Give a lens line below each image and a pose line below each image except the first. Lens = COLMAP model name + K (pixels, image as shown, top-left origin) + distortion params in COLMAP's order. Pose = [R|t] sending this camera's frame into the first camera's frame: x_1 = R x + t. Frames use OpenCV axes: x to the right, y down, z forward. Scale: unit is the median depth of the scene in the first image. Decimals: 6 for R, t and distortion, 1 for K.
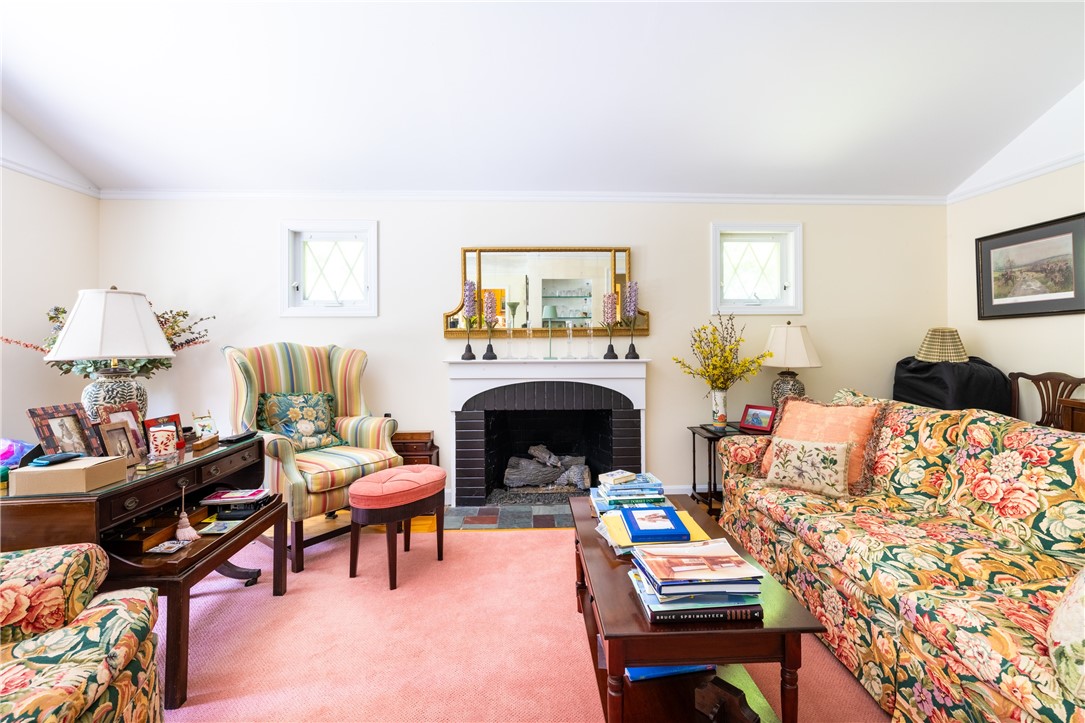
lens RADIAL K [[487.9, 0, 553.9], [0, 487.9, 340.4], [0, 0, 1]] dist [0.002282, -0.000538]
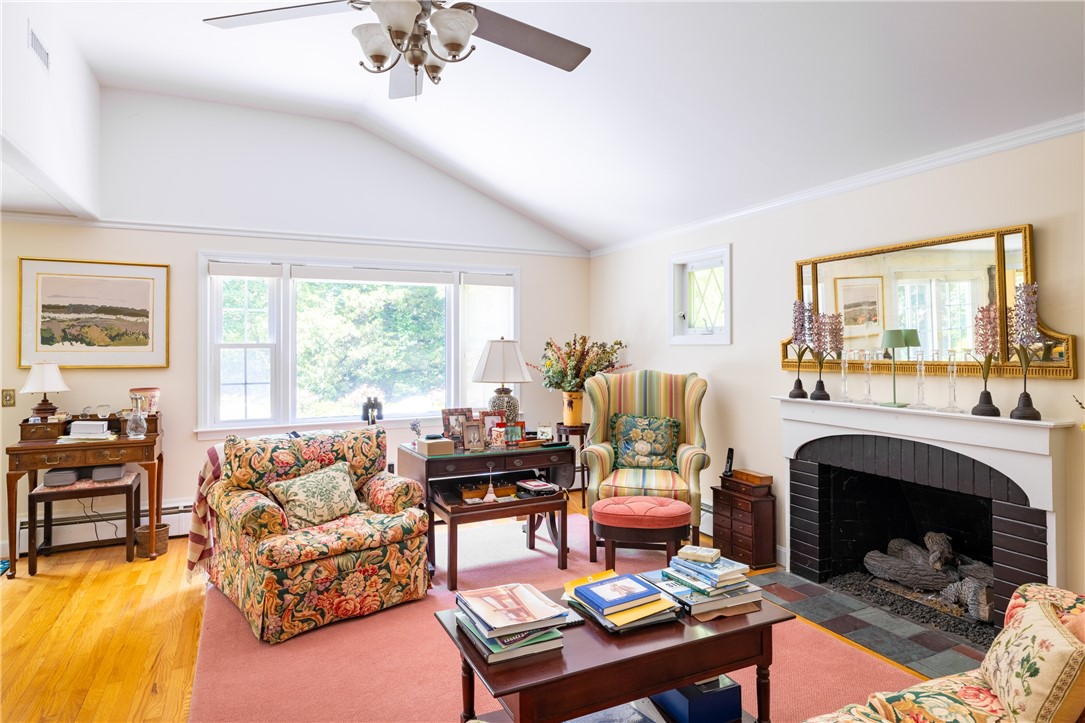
lens RADIAL K [[623.4, 0, 547.7], [0, 623.4, 342.0], [0, 0, 1]] dist [0.000705, -0.000831]
pose [[0.399270, -0.003103, -0.916828, 0.616797], [0.004148, 0.999990, -0.001578, -0.053923], [0.916824, -0.003173, 0.399279, 0.194618]]
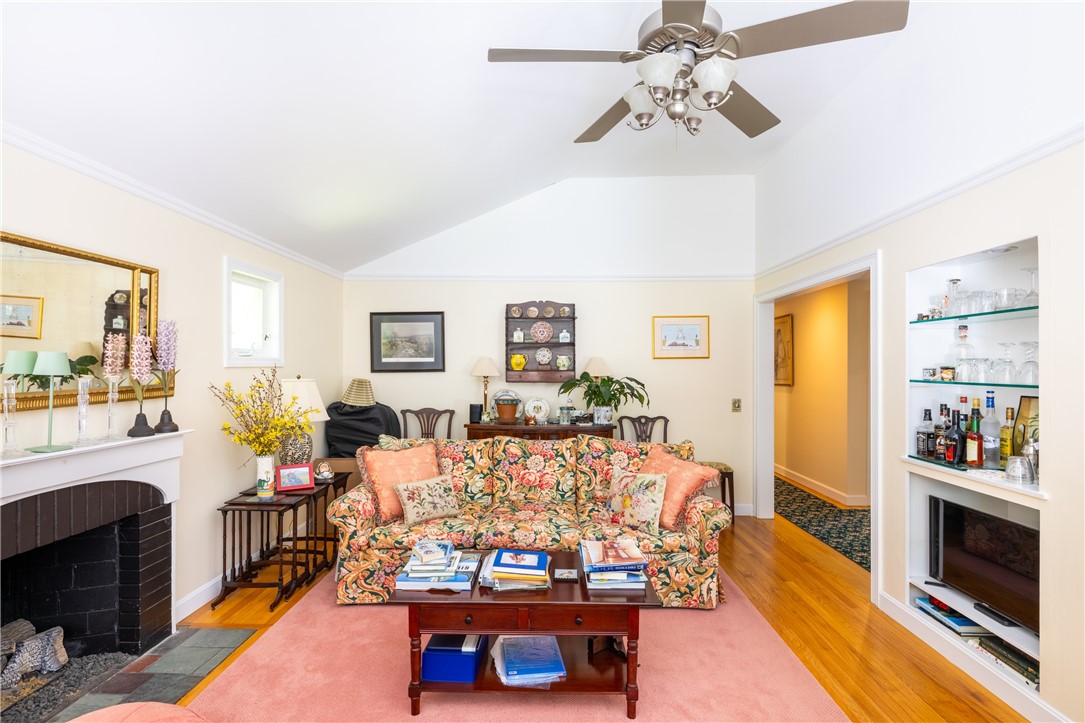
lens RADIAL K [[519.4, 0, 539.9], [0, 519.4, 364.7], [0, 0, 1]] dist [0.000127, -0.000030]
pose [[0.081827, 0.008523, 0.996610, -0.540359], [-0.005304, 0.999953, -0.008116, -0.054525], [-0.996632, -0.004622, 0.081868, 0.416179]]
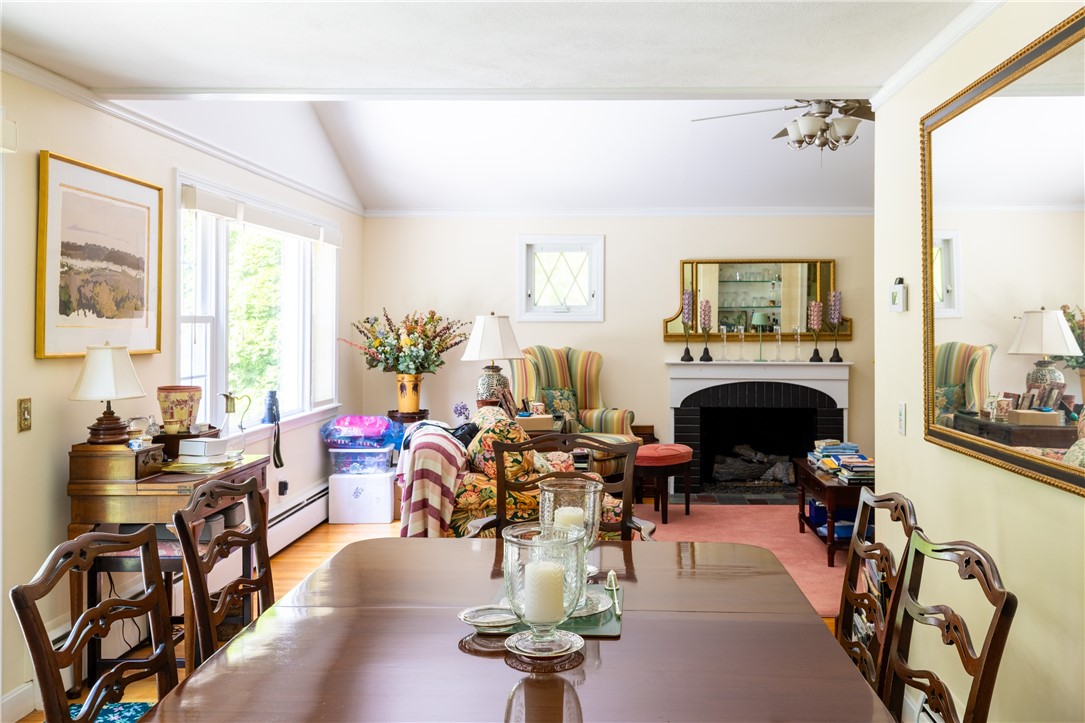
lens RADIAL K [[917.5, 0, 612.6], [0, 917.5, 322.4], [0, 0, 1]] dist [0.002159, 0.003042]
pose [[0.997394, 0.007126, -0.071789, -0.194290], [-0.006960, 0.999972, 0.002567, -0.053072], [0.071805, -0.002061, 0.997417, -1.098280]]
